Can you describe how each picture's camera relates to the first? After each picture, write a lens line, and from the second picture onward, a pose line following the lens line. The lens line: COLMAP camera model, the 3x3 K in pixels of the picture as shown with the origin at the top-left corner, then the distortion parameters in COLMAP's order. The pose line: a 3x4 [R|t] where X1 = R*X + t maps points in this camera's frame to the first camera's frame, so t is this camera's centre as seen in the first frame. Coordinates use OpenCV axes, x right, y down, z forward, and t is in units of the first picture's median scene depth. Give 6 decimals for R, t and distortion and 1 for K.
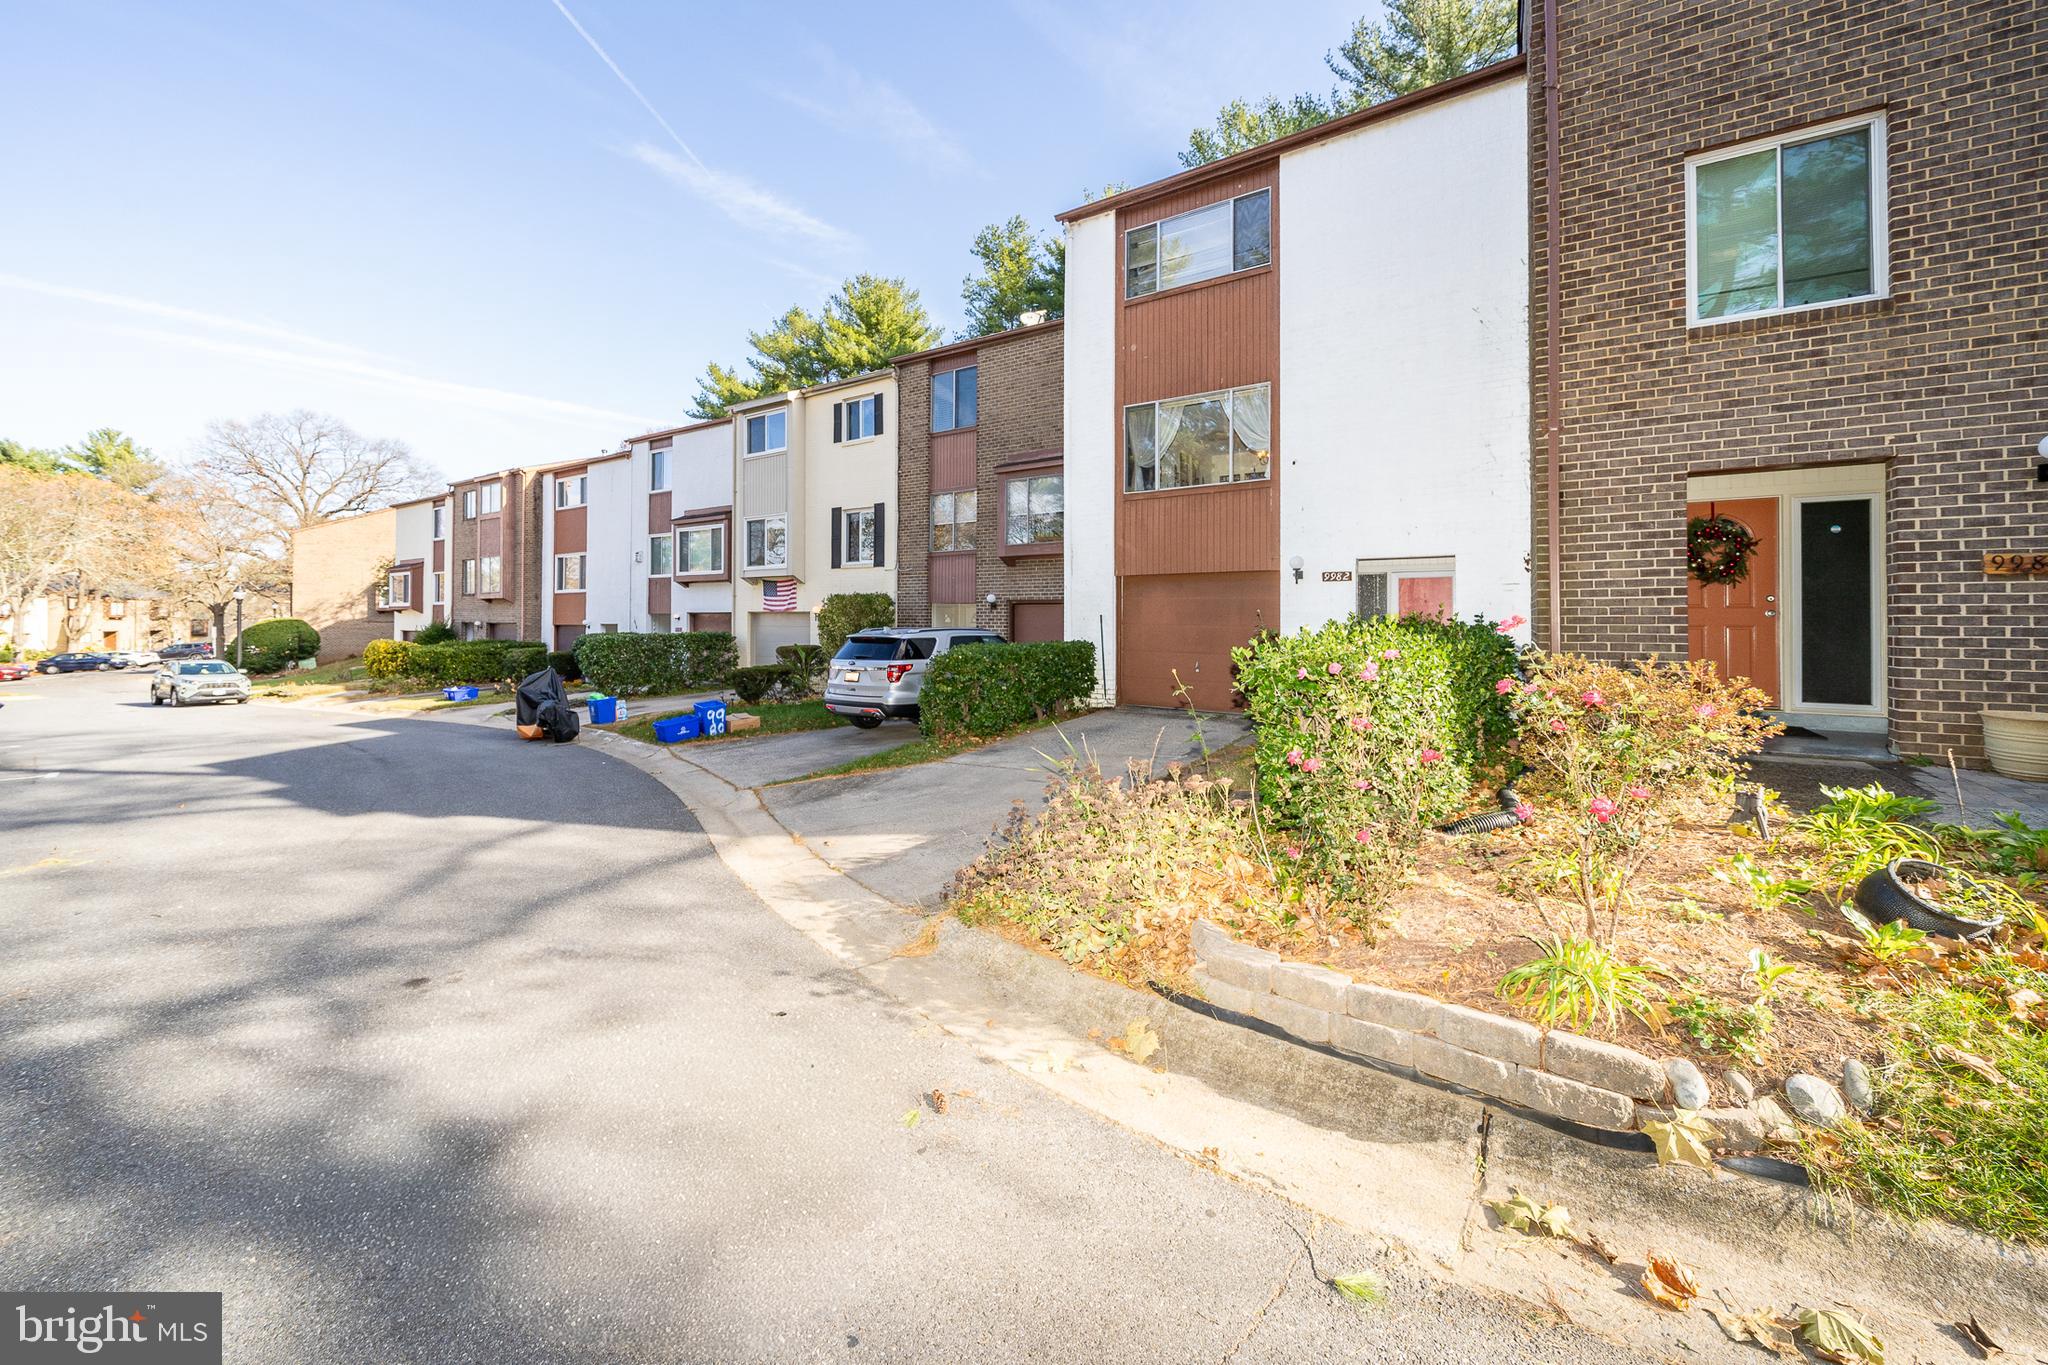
lens RADIAL K [[710.7, 0, 1016.7], [0, 710.7, 614.6], [0, 0, 1]] dist [-0.004145, -0.000248]
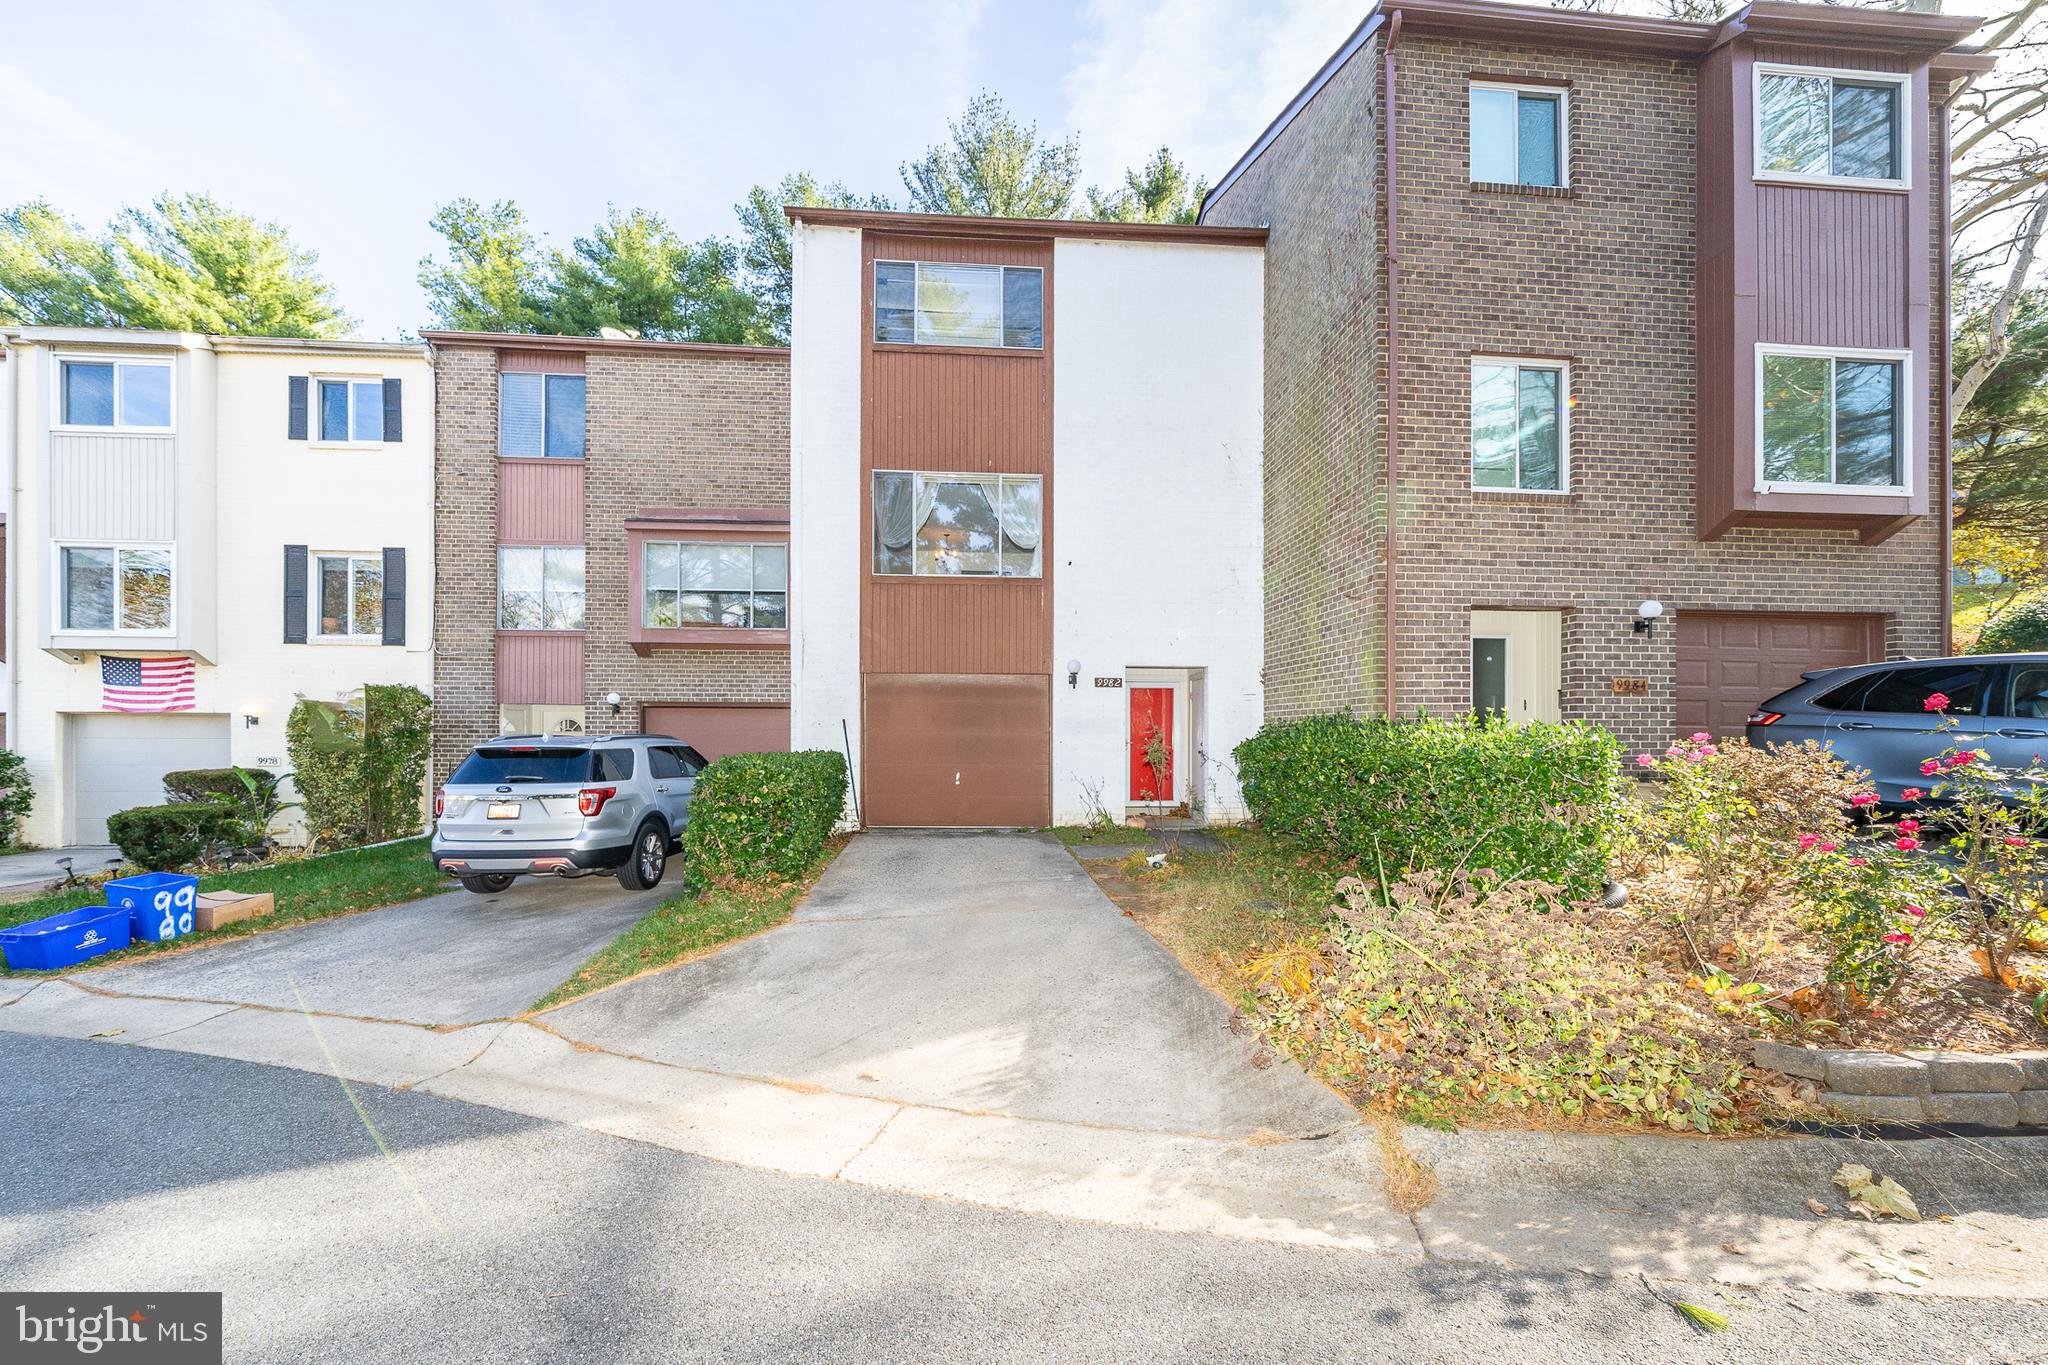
lens RADIAL K [[755.8, 0, 981.1], [0, 755.8, 738.0], [0, 0, 1]] dist [-0.003872, -0.000411]
pose [[0.808913, 0.001290, 0.587927, -0.265722], [-0.006039, 0.999963, 0.006115, 0.015753], [-0.587898, -0.008497, 0.808891, 0.205109]]
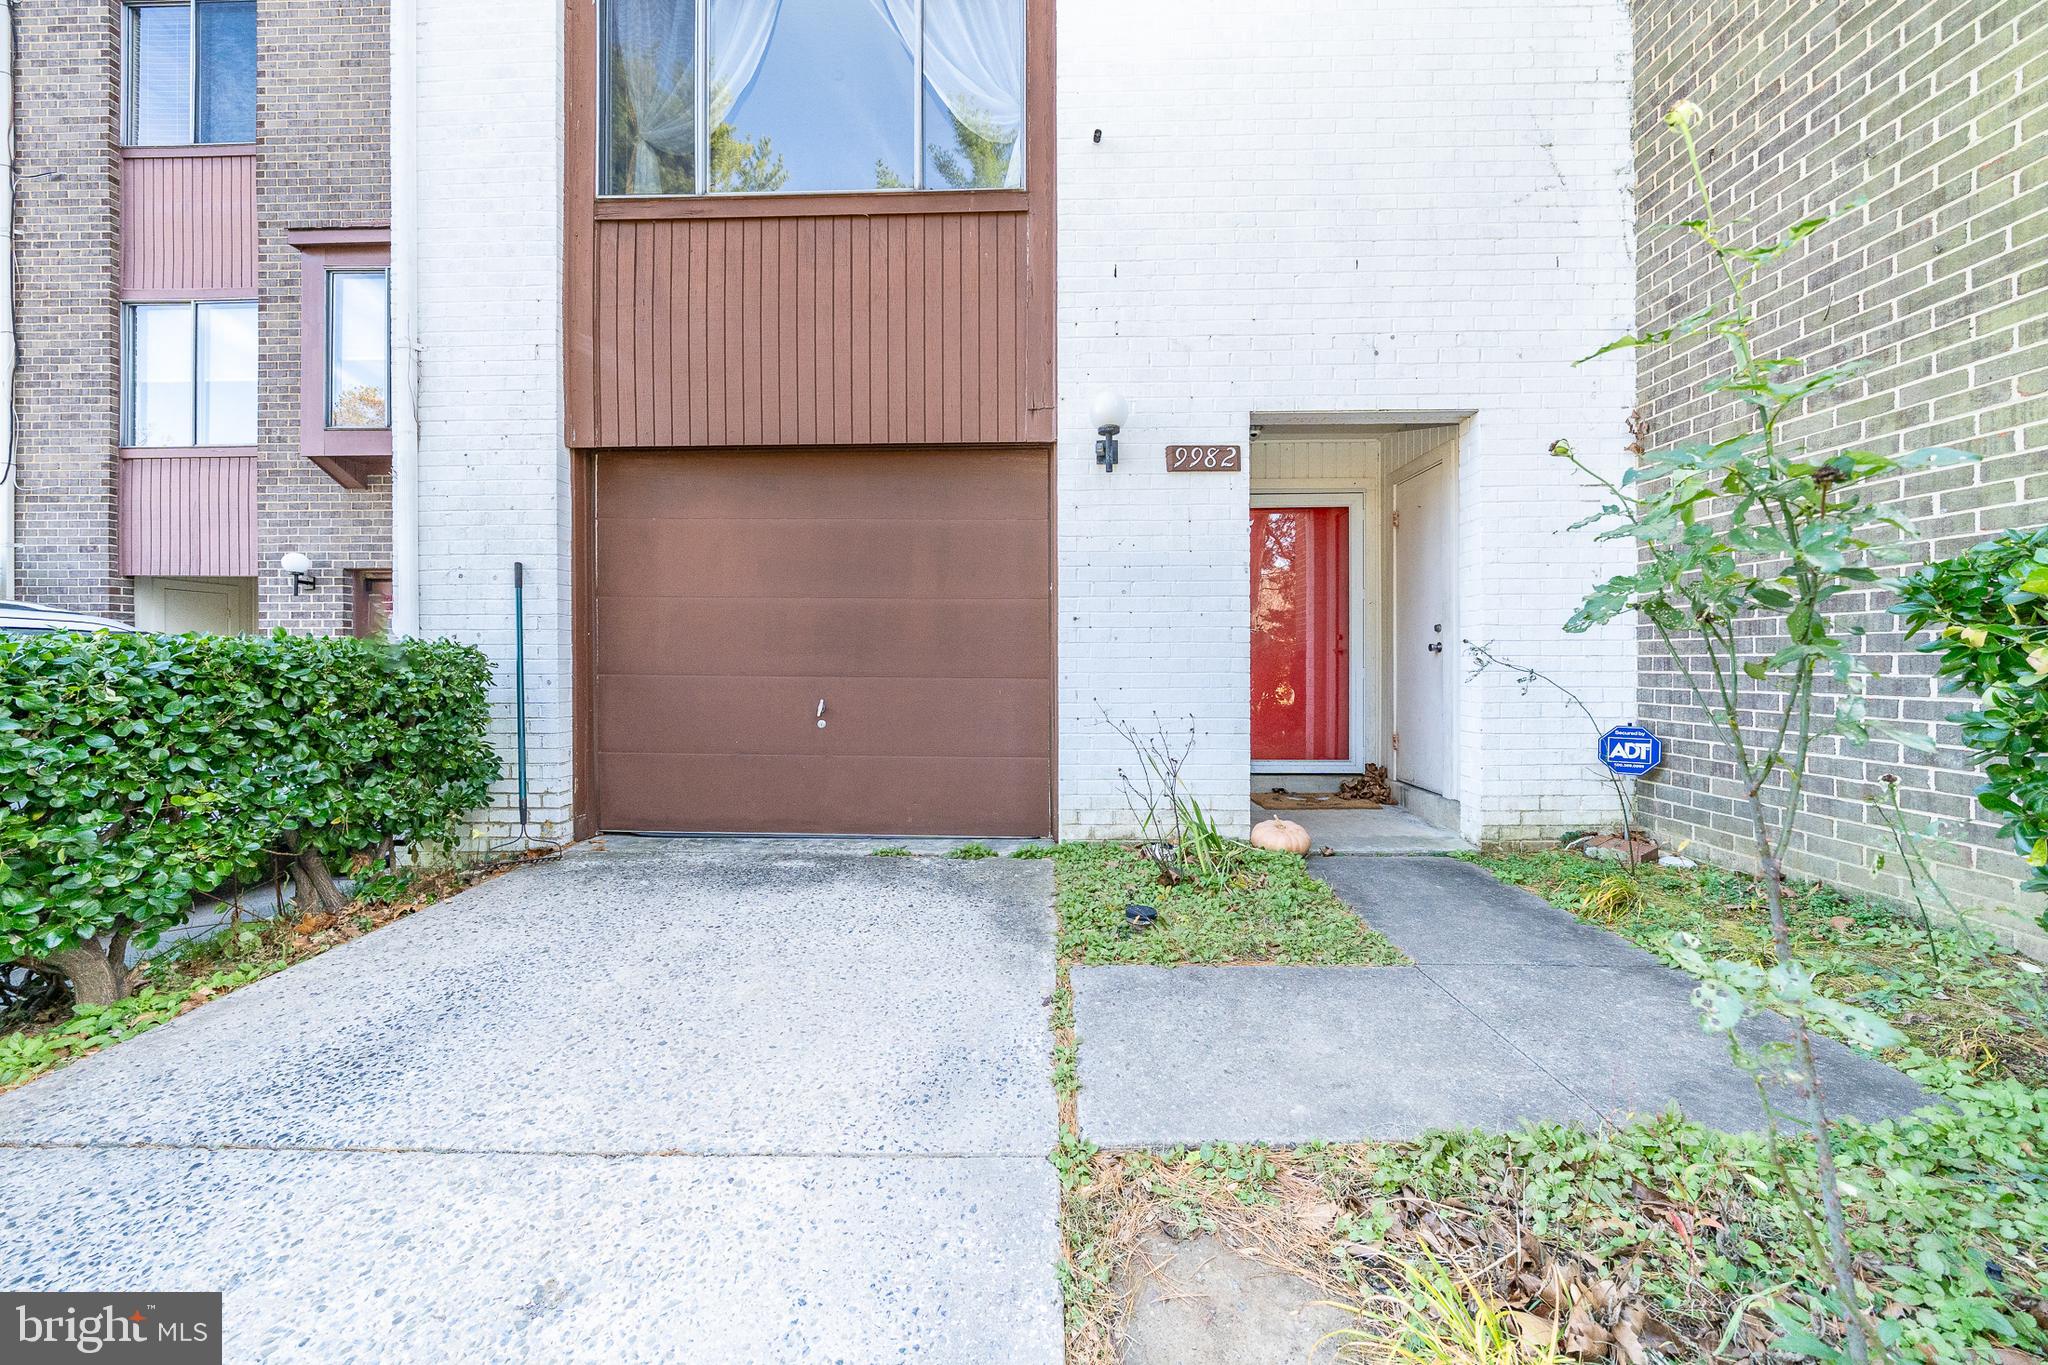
lens RADIAL K [[710.7, 0, 1021.9], [0, 710.7, 662.7], [0, 0, 1]] dist [-0.004145, -0.000248]
pose [[0.843610, -0.006335, 0.536920, 0.139854], [-0.001142, 0.999907, 0.013592, 0.040916], [-0.536956, -0.012080, 0.843524, 0.612249]]
